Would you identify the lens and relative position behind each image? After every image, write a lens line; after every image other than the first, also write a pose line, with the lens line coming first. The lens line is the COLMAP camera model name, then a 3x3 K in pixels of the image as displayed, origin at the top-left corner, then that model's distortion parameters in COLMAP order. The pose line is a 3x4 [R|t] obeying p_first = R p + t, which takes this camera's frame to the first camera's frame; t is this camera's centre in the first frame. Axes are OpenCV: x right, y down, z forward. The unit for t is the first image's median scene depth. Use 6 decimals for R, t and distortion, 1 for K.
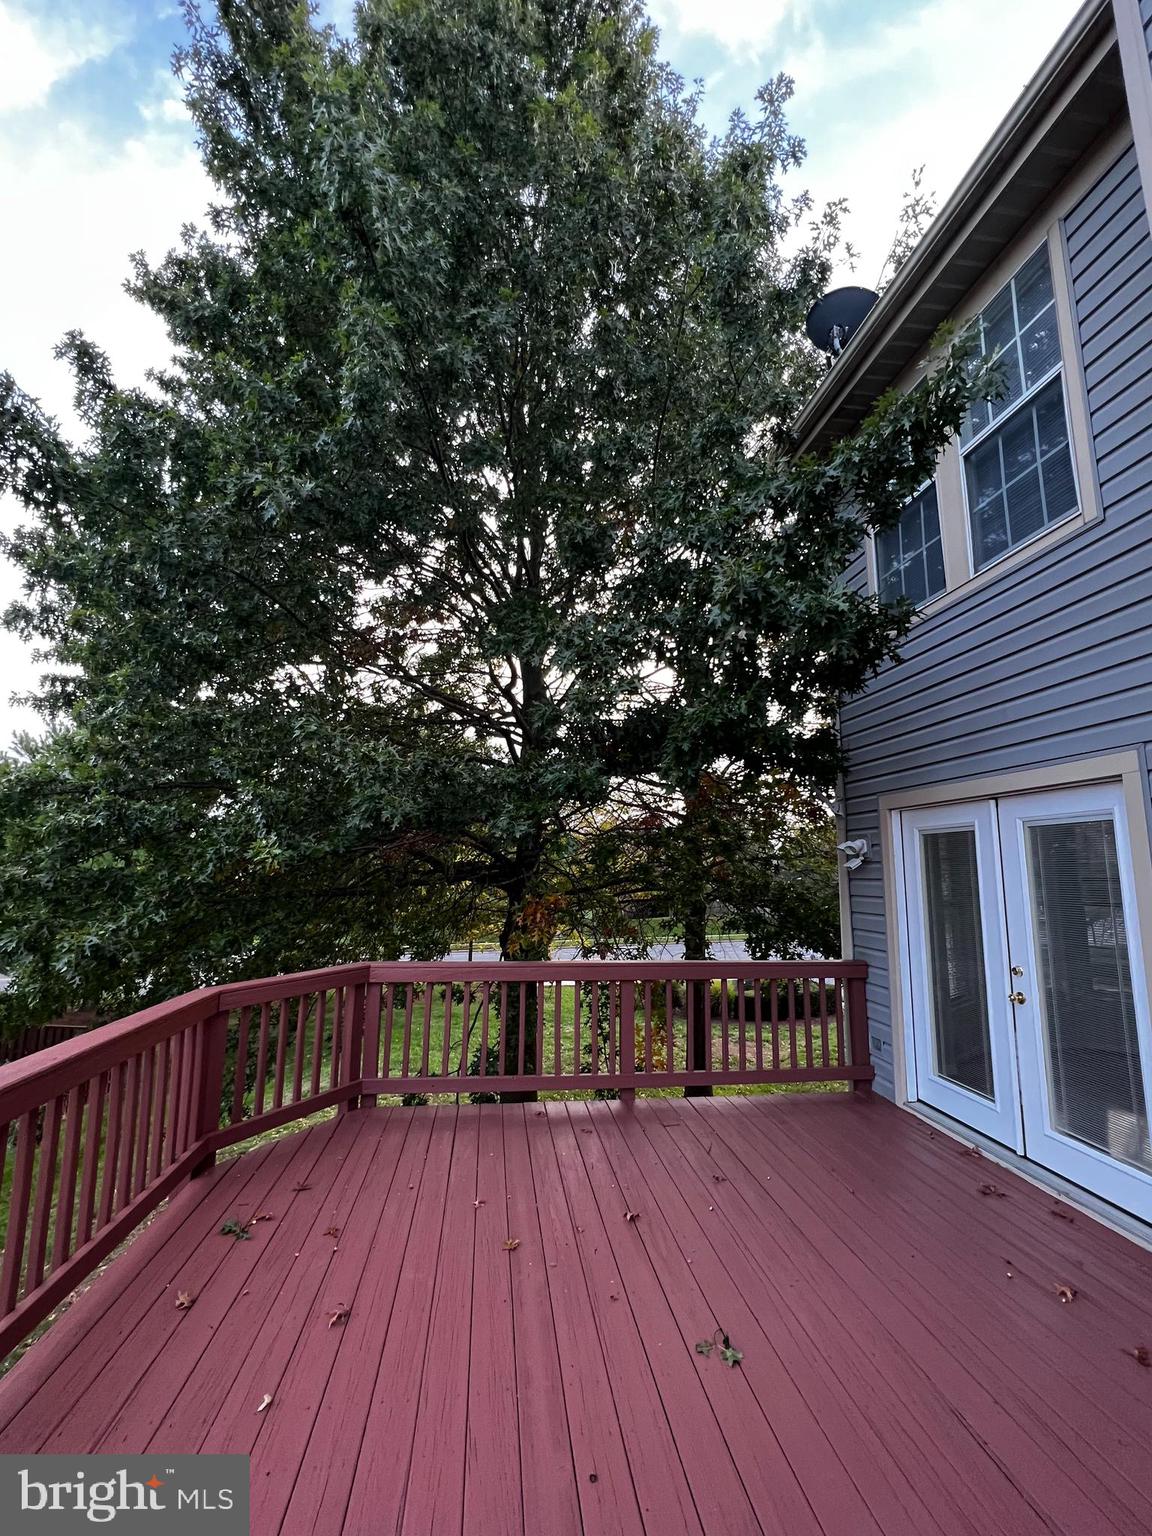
lens RADIAL K [[644.0, 0, 580.6], [0, 644.0, 767.3], [0, 0, 1]] dist [-0.001946, -0.000009]
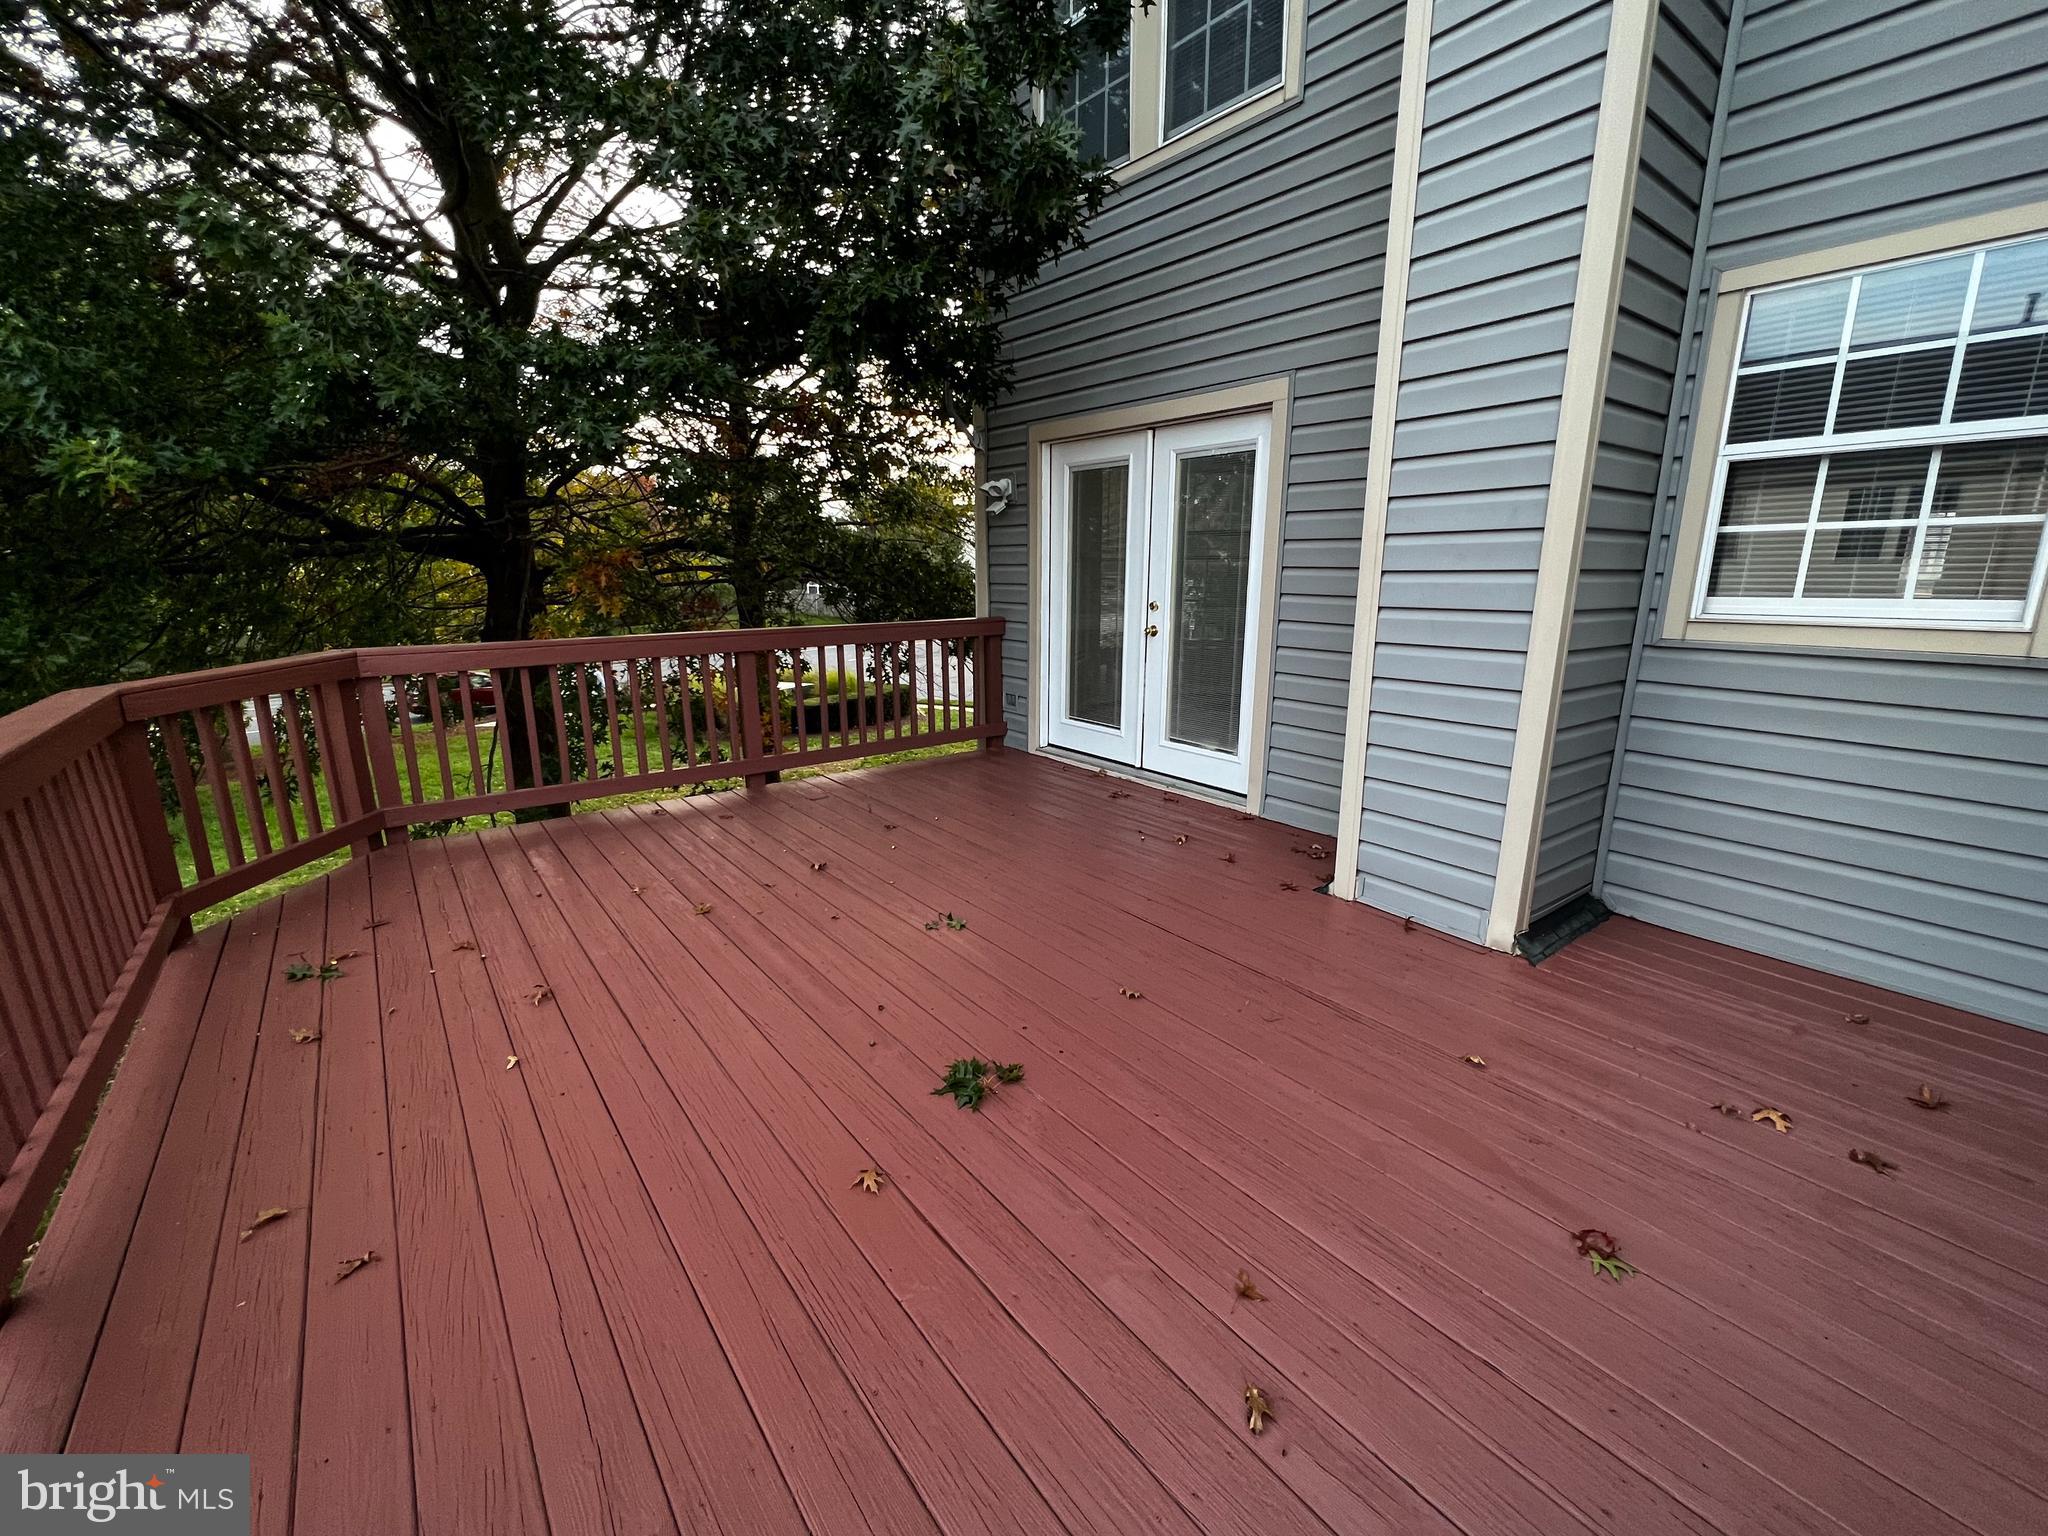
lens RADIAL K [[858.6, 0, 1019.4], [0, 858.6, 764.1], [0, 0, 1]] dist [-0.001946, -0.000009]
pose [[0.869207, -0.130534, 0.476907, -0.198604], [-0.063986, 0.926718, 0.370270, 0.051981], [-0.490291, -0.352357, 0.797157, -0.087420]]
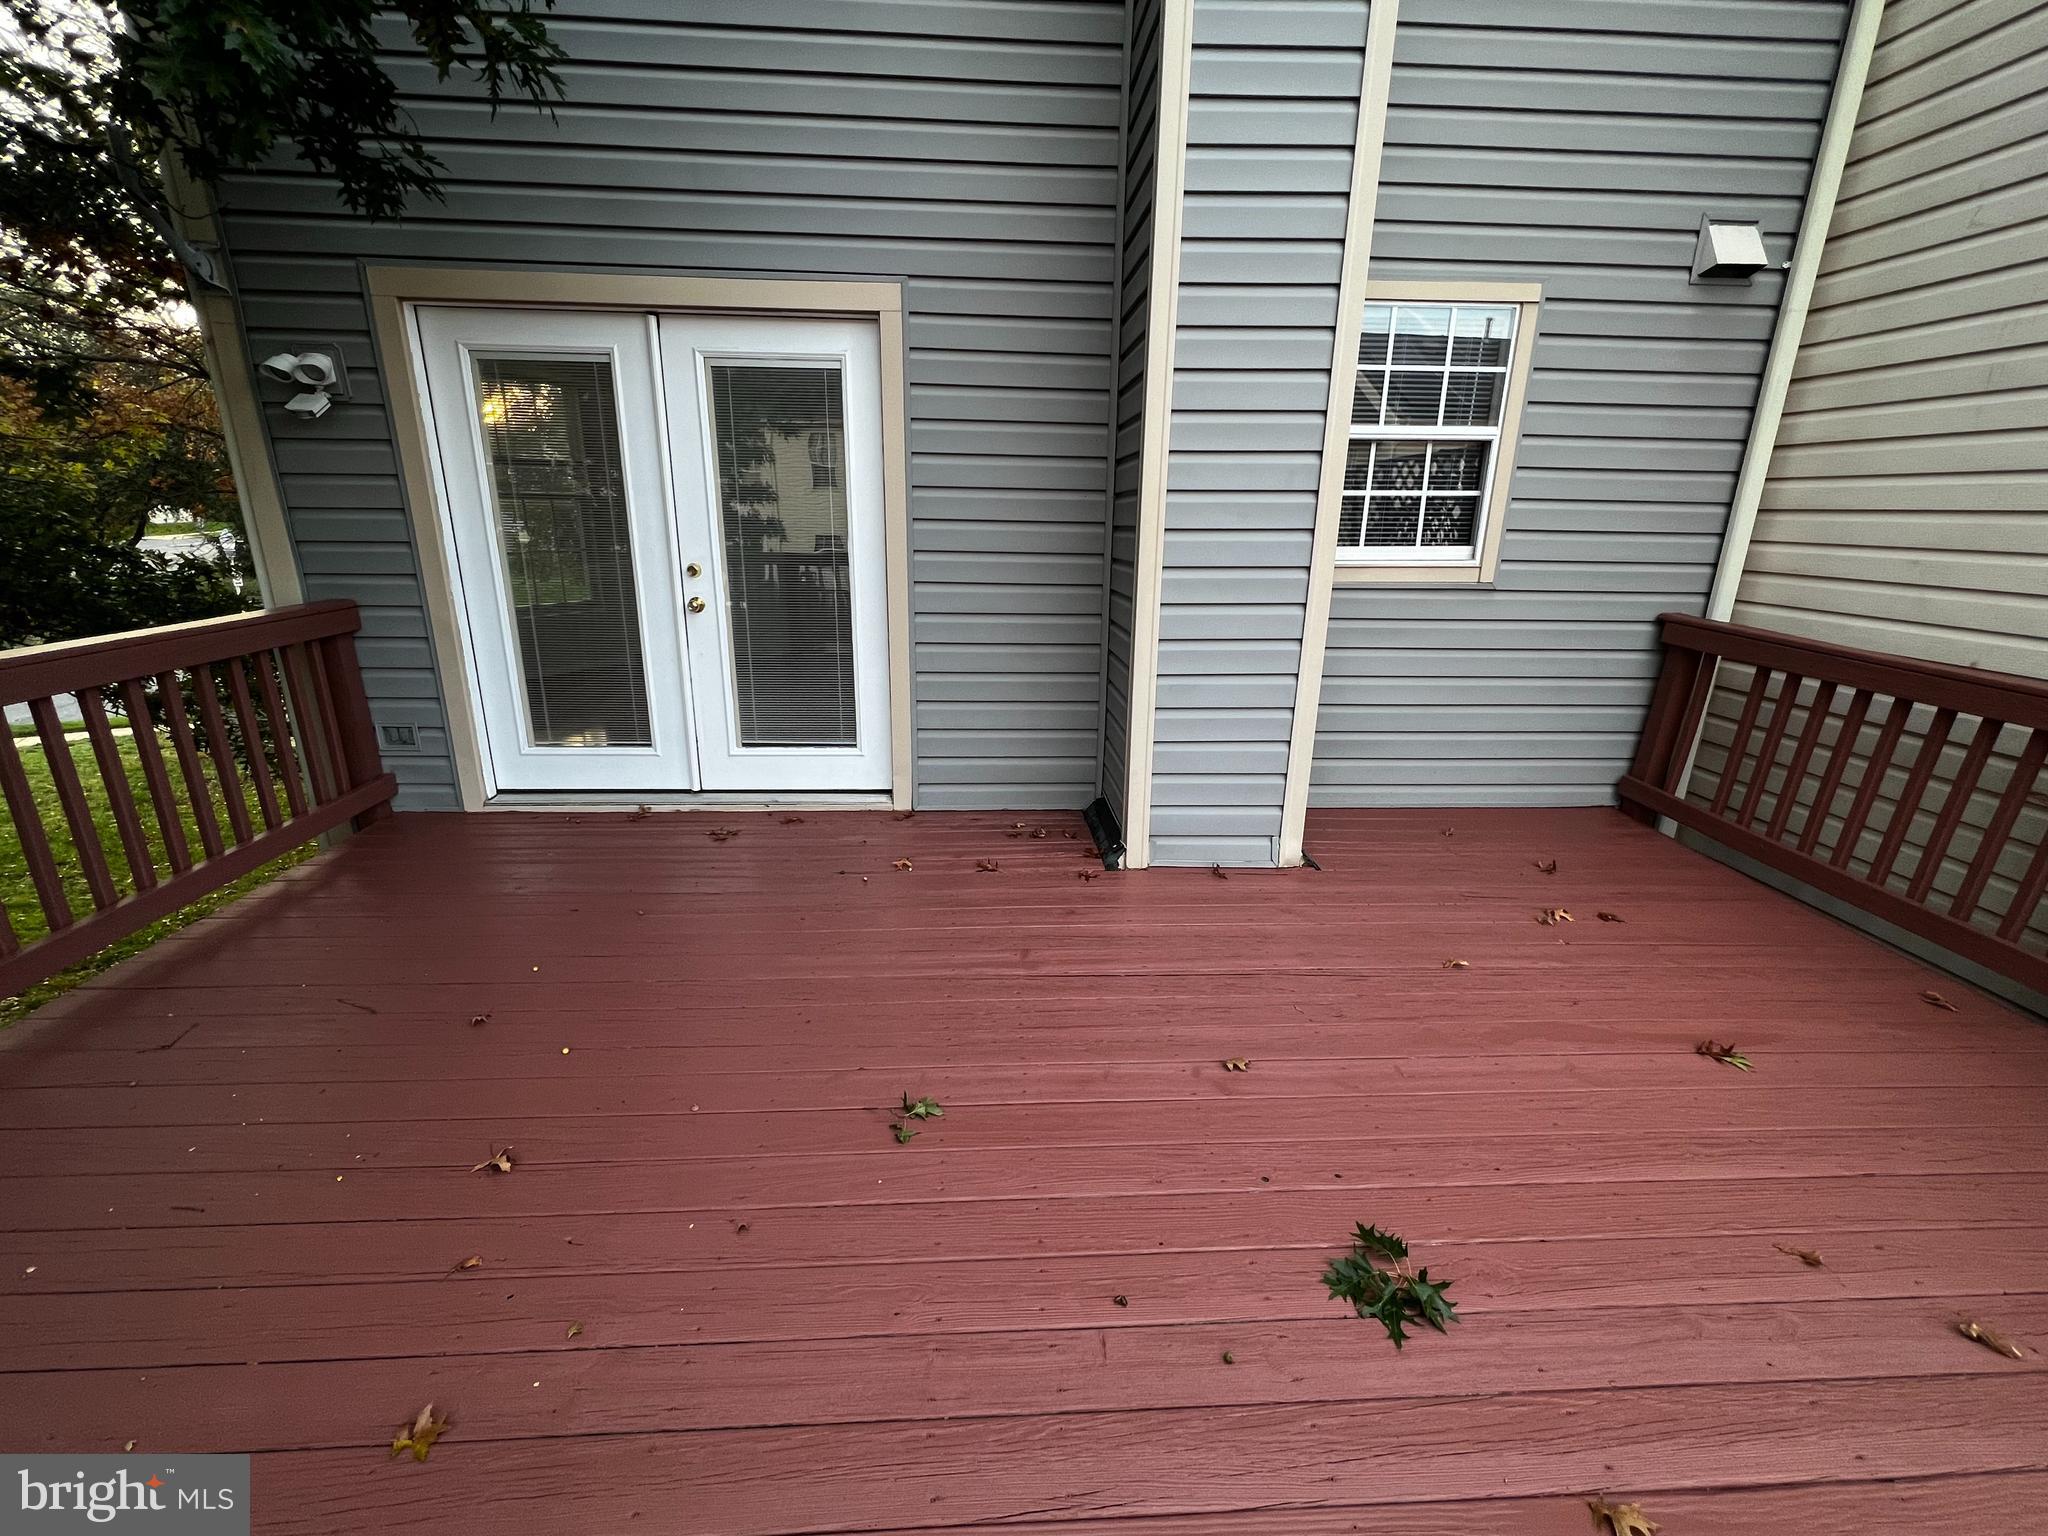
lens RADIAL K [[858.6, 0, 1019.4], [0, 858.6, 764.1], [0, 0, 1]] dist [-0.001946, -0.000009]
pose [[0.082929, -0.303665, 0.949163, -0.304267], [-0.174251, 0.933352, 0.313831, 0.140974], [-0.981203, -0.191418, 0.024488, 0.536014]]
